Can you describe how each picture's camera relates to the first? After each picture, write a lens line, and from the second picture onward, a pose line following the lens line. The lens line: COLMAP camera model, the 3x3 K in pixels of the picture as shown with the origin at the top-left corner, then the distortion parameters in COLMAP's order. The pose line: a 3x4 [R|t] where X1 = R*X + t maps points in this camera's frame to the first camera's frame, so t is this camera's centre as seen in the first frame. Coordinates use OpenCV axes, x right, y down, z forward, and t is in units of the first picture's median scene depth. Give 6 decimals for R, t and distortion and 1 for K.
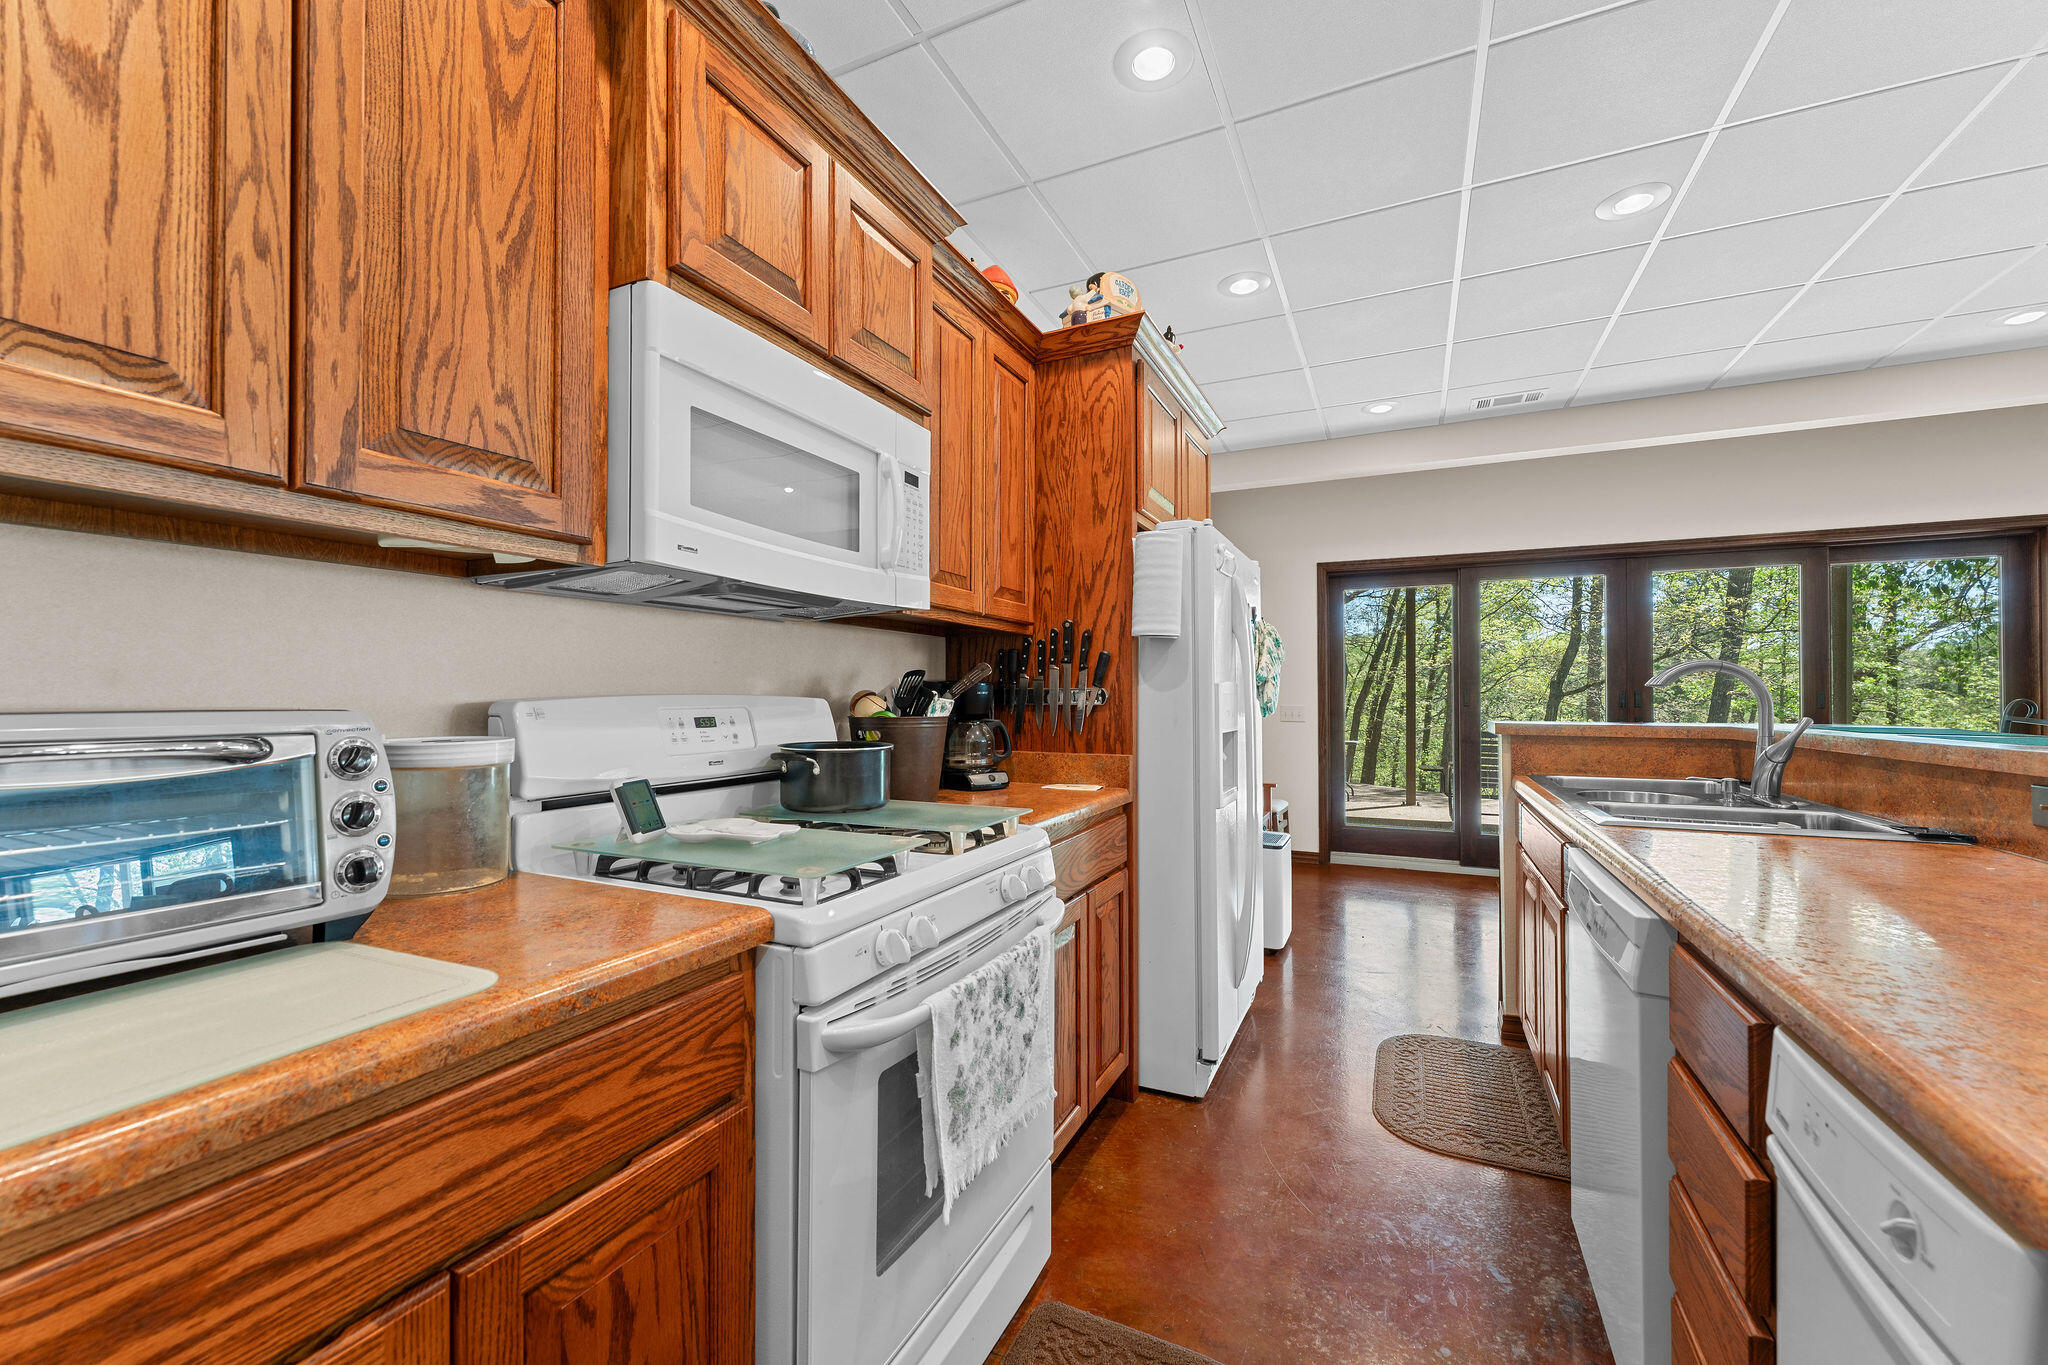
lens RADIAL K [[814.4, 0, 1028.6], [0, 814.4, 685.9], [0, 0, 1]] dist [-0.002928, -0.000364]
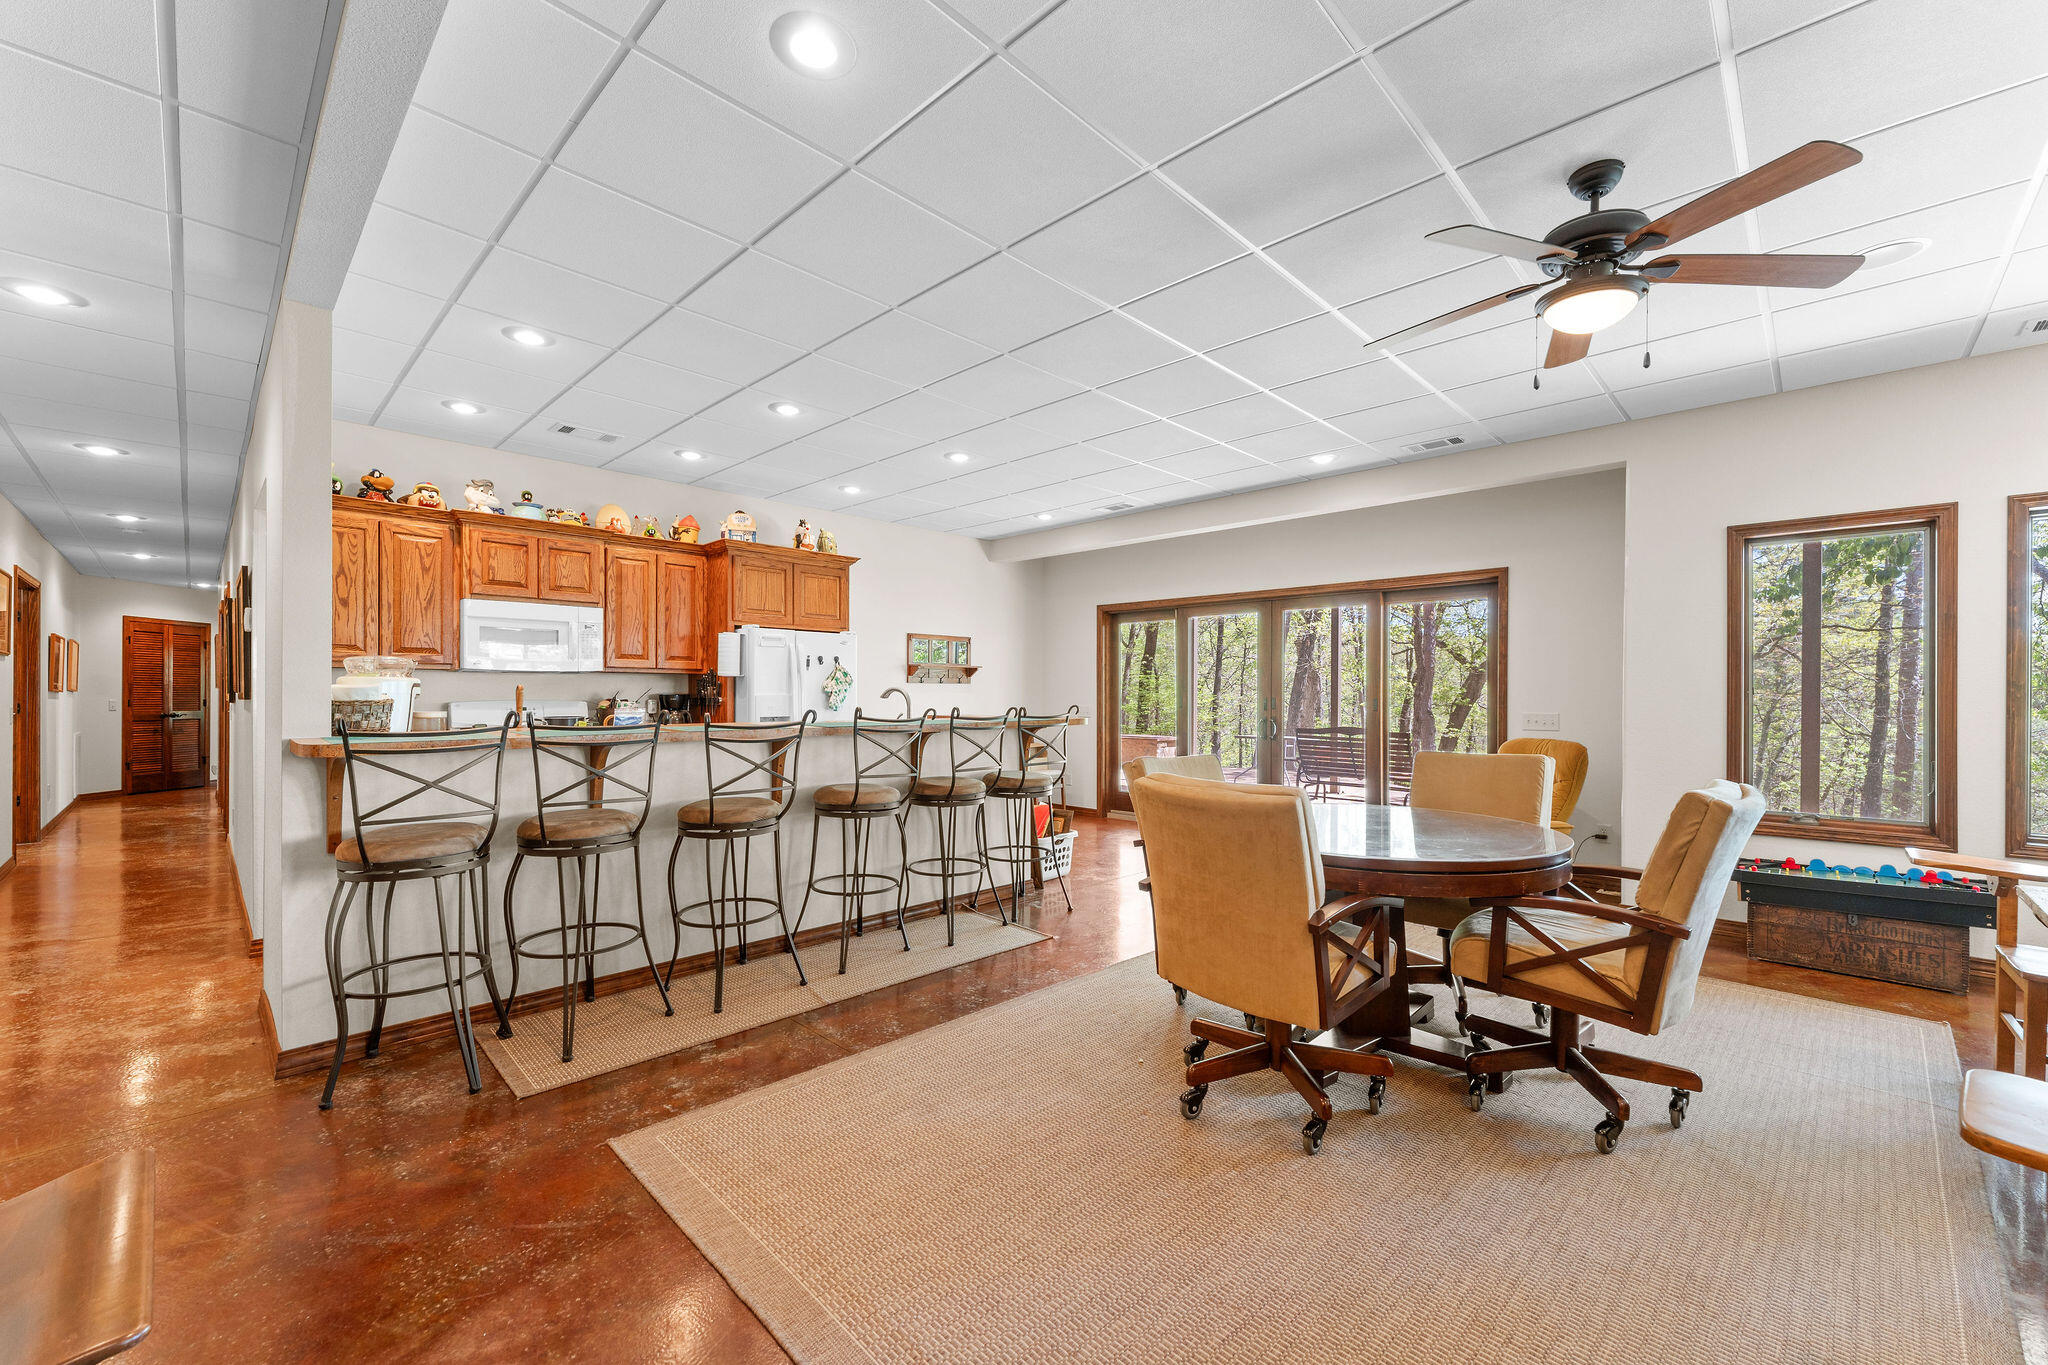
lens RADIAL K [[814.4, 0, 1017.6], [0, 814.4, 690.8], [0, 0, 1]] dist [-0.002928, -0.000364]
pose [[0.943140, 0.004024, -0.332371, 3.429191], [0.000186, 0.999920, 0.012634, -0.094780], [0.332396, -0.011978, 0.943064, -1.874989]]
